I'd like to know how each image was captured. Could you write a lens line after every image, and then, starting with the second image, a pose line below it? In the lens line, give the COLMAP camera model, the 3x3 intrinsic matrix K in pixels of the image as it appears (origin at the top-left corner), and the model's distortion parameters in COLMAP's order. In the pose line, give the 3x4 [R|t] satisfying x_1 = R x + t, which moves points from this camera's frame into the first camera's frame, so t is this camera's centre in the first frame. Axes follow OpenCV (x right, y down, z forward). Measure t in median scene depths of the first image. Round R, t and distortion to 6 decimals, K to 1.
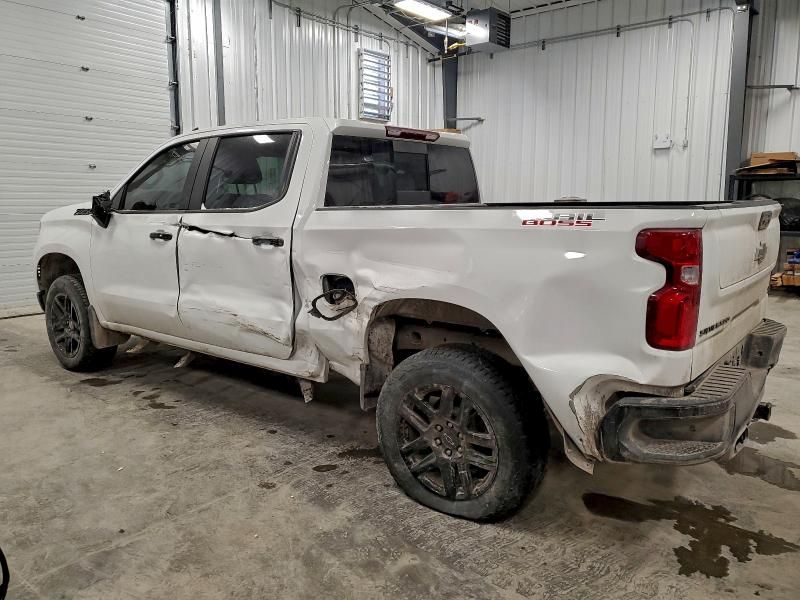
lens RADIAL K [[624.3, 0, 400.0], [0, 624.3, 300.0], [0, 0, 1]] dist [0.016684, -0.000057]
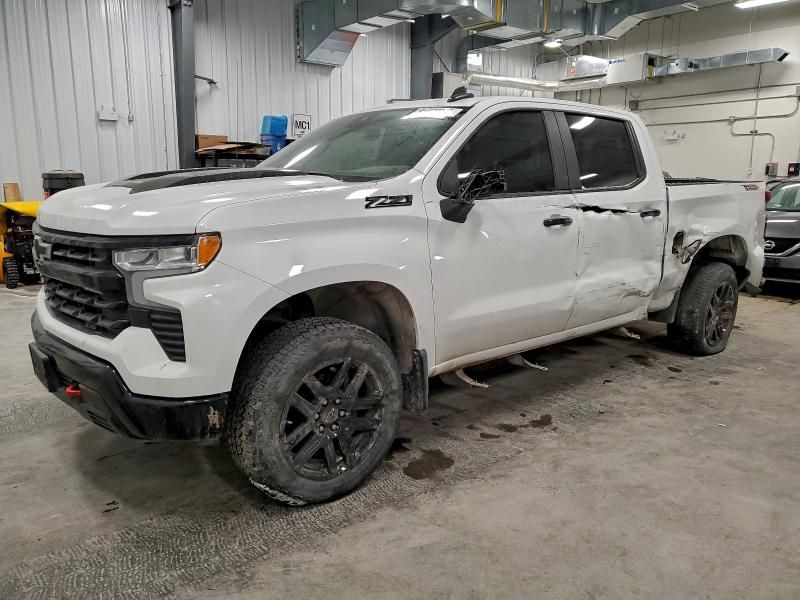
lens RADIAL K [[605.6, 0, 400.0], [0, 605.6, 300.0], [0, 0, 1]] dist [-0.007791, -0.002070]
pose [[0.215464, -0.200502, 0.955706, -1.462293], [0.149904, 0.973885, 0.170521, -0.201509], [-0.964937, 0.106523, 0.239893, 1.200848]]
